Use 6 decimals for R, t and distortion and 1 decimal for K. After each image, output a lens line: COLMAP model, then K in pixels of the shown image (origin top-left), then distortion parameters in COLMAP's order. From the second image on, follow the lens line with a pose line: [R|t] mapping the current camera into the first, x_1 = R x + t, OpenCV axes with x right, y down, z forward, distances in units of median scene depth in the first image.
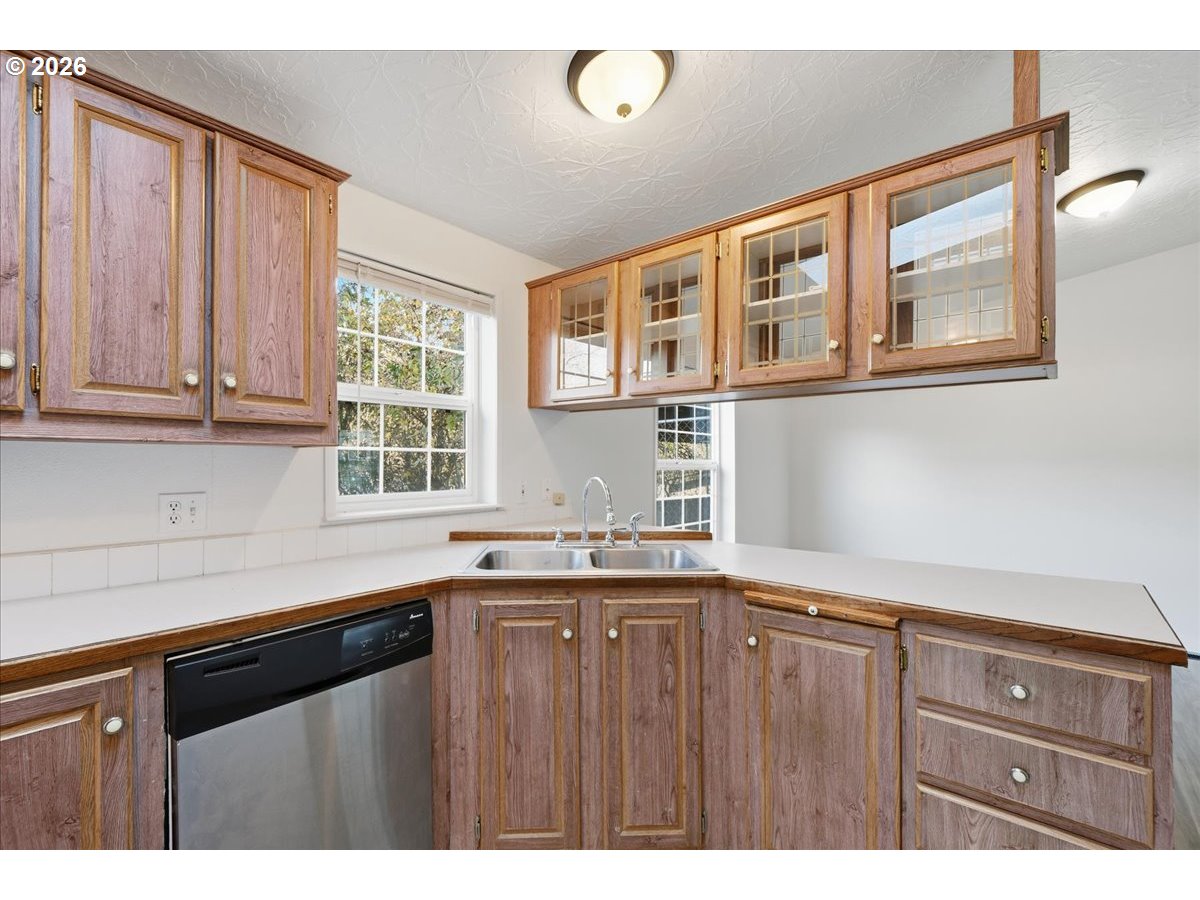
lens RADIAL K [[532.3, 0, 594.0], [0, 532.3, 457.5], [0, 0, 1]] dist [0.002367, -0.000281]
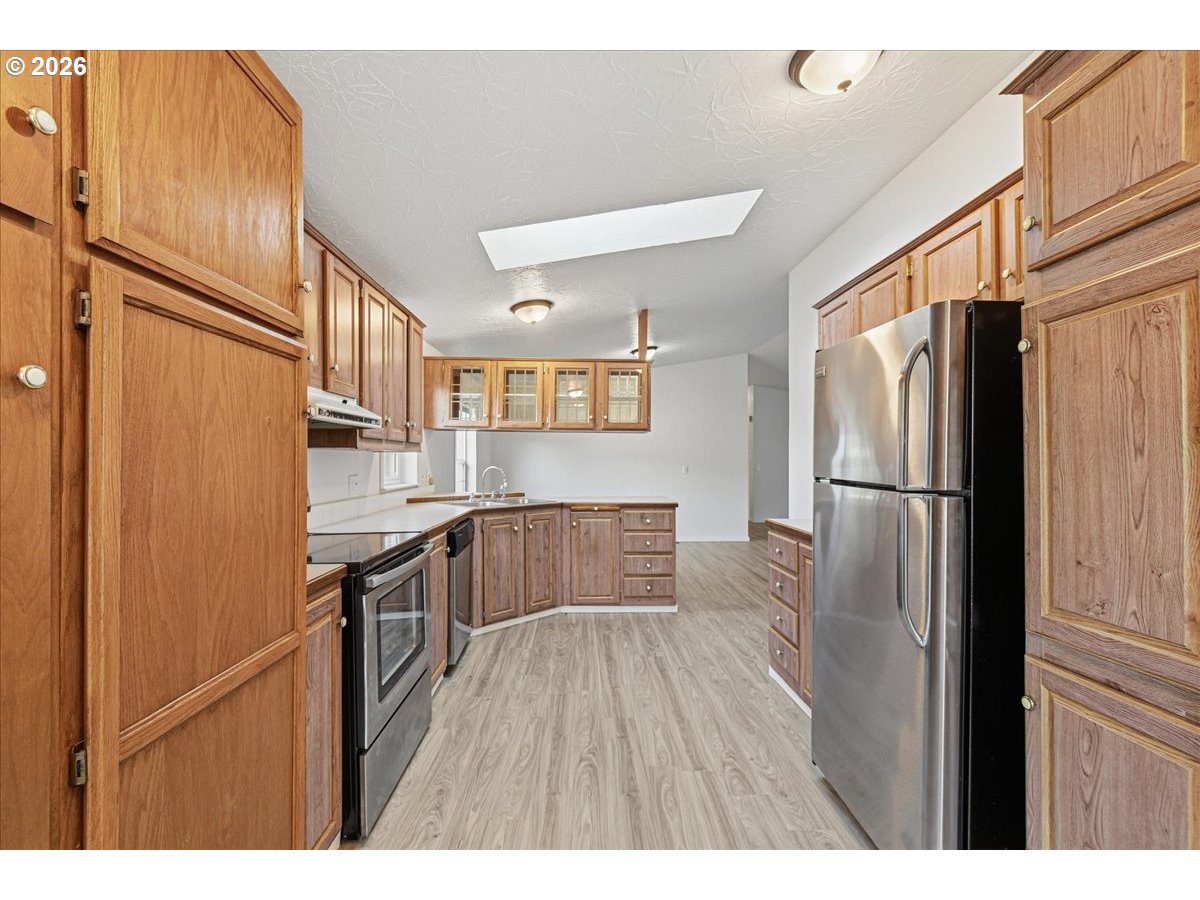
lens RADIAL K [[532.3, 0, 600.1], [0, 532.3, 456.5], [0, 0, 1]] dist [0.002367, -0.000281]
pose [[0.724584, 0.004983, 0.689168, -1.550216], [-0.007588, 0.999971, 0.000747, -0.012830], [-0.689144, -0.005771, 0.724601, -1.128939]]
